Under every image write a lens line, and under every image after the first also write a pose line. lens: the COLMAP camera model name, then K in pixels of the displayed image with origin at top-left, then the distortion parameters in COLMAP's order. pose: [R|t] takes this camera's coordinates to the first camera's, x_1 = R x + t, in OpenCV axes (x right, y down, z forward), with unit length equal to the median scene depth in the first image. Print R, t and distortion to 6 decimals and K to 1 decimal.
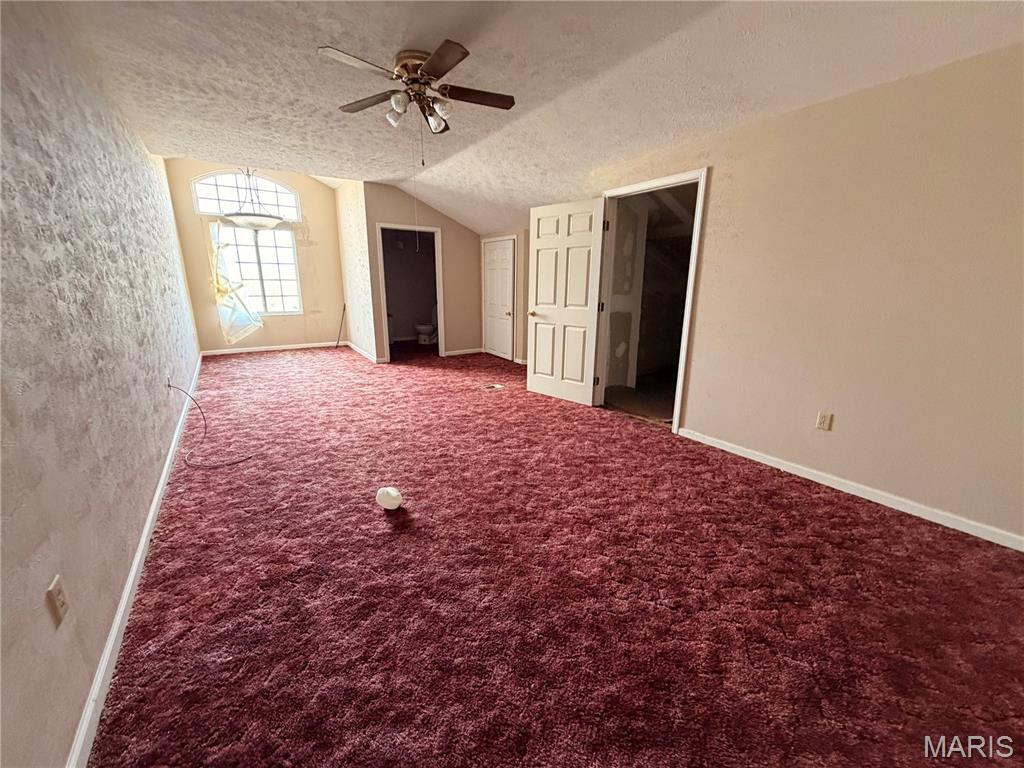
lens RADIAL K [[407.2, 0, 509.2], [0, 407.2, 384.3], [0, 0, 1]] dist [-0.000883, -0.000378]
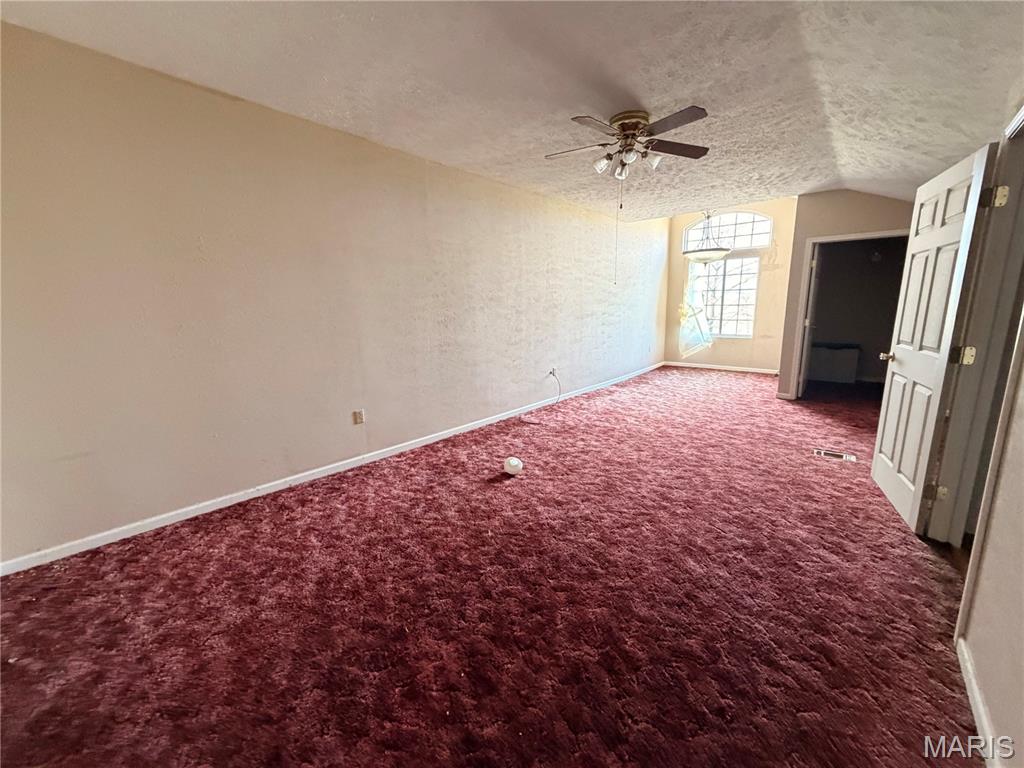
lens RADIAL K [[407.2, 0, 509.2], [0, 407.2, 384.3], [0, 0, 1]] dist [-0.000883, -0.000378]
pose [[0.258940, 0.171317, -0.950579, 0.465470], [-0.220106, 0.968717, 0.114629, -0.069727], [0.940480, 0.179547, 0.288548, 0.256207]]
